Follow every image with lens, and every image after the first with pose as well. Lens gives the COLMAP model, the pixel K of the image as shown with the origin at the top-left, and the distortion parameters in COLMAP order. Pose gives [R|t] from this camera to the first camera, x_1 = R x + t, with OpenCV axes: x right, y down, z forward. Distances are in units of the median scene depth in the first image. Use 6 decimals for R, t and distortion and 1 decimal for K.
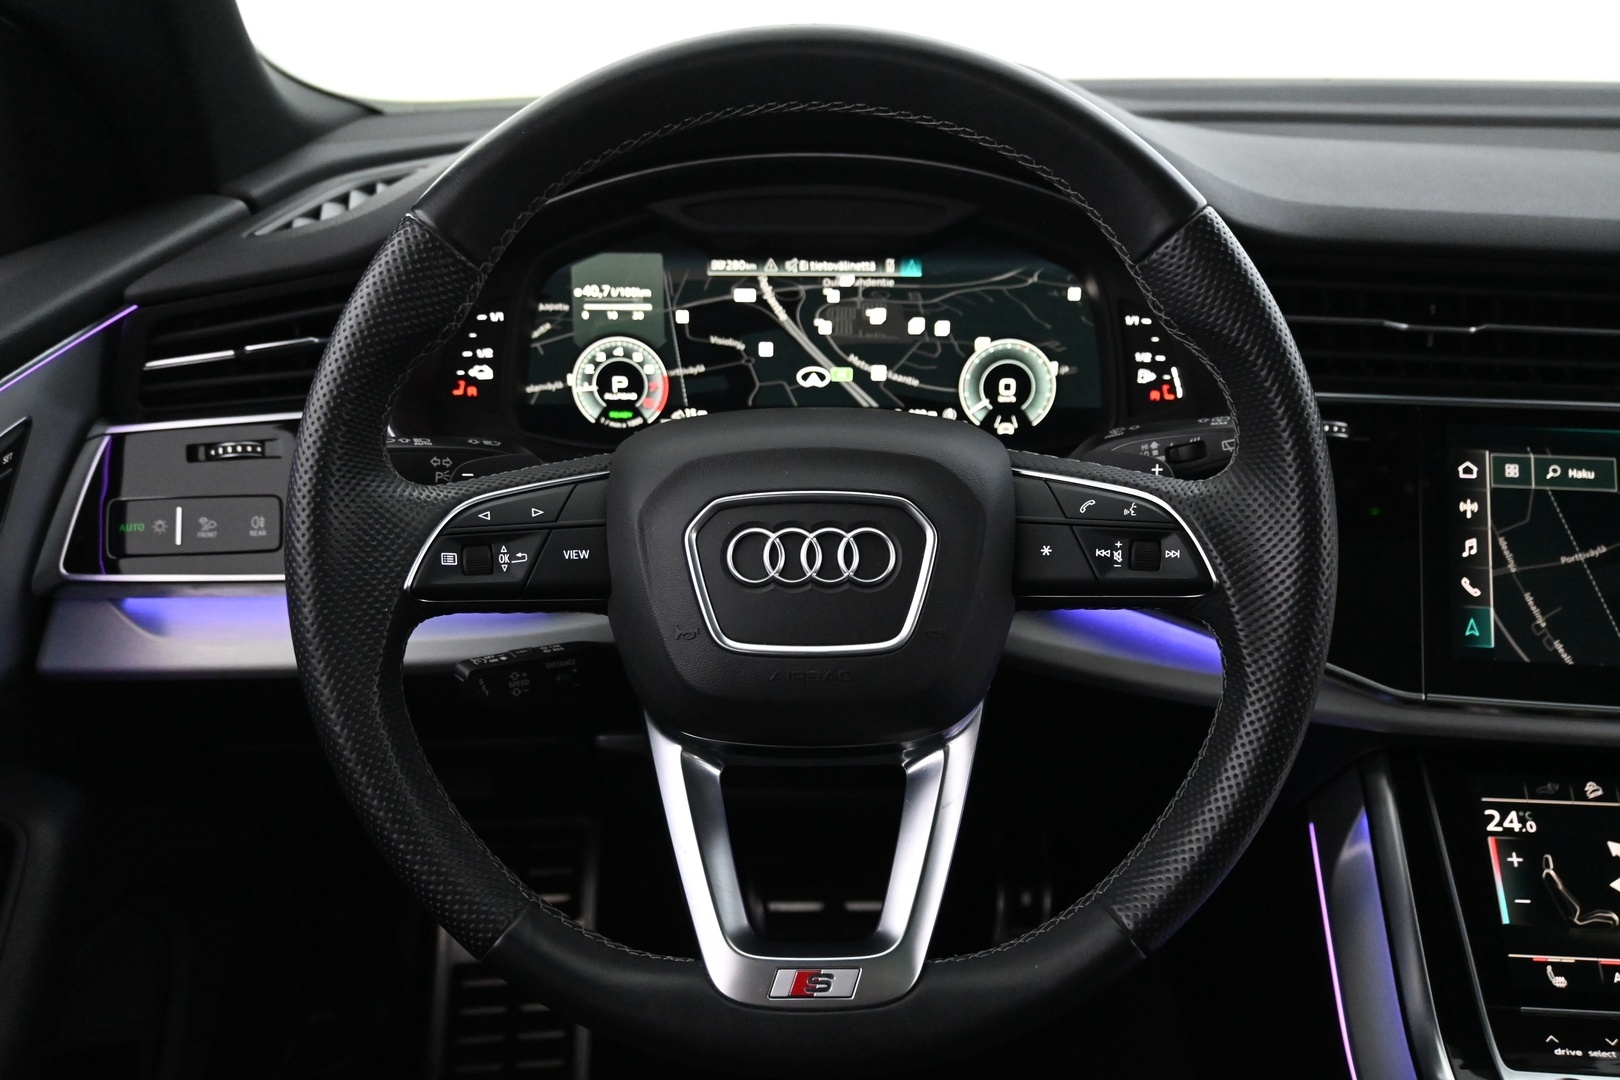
lens RADIAL K [[1558.2, 0, 810.0], [0, 1558.2, 540.0], [0, 0, 1]] dist [0.004562, -0.008088]
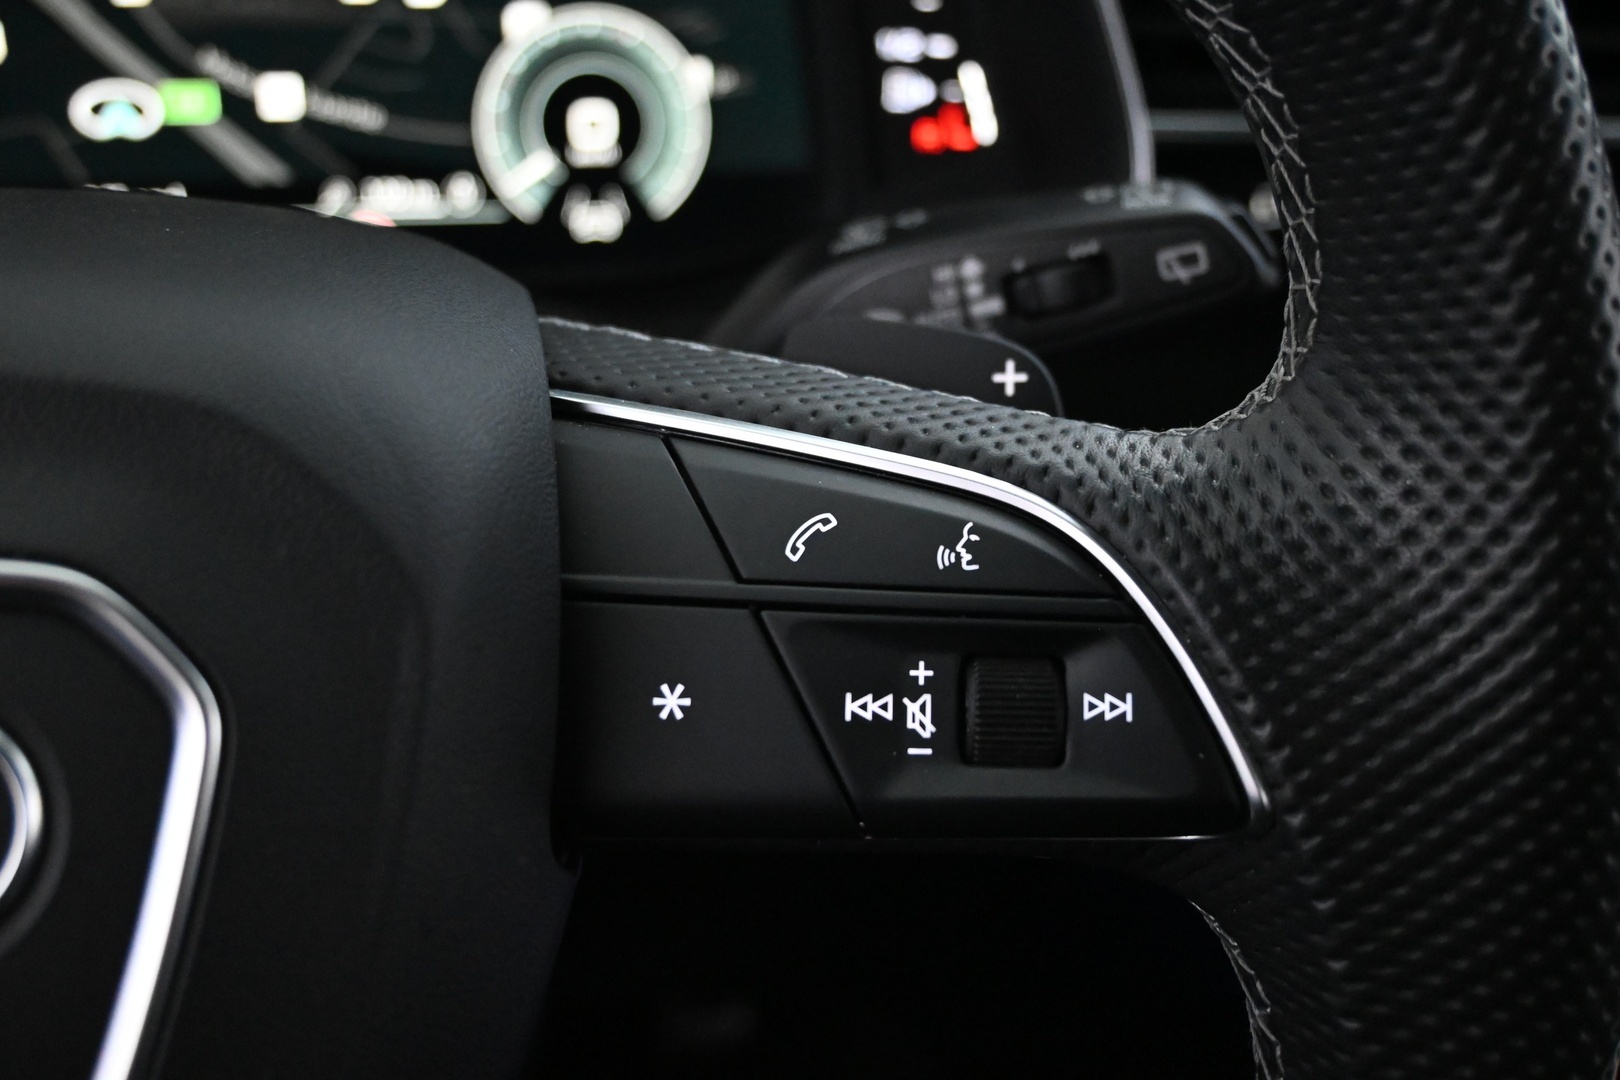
lens RADIAL K [[1751.3, 0, 808.5], [0, 1751.3, 585.7], [0, 0, 1]] dist [-0.006983, -0.017746]
pose [[0.979695, -0.072291, 0.187005, 0.092545], [0.041792, 0.985877, 0.162173, -0.052509], [-0.196088, -0.151064, 0.968880, 0.542183]]
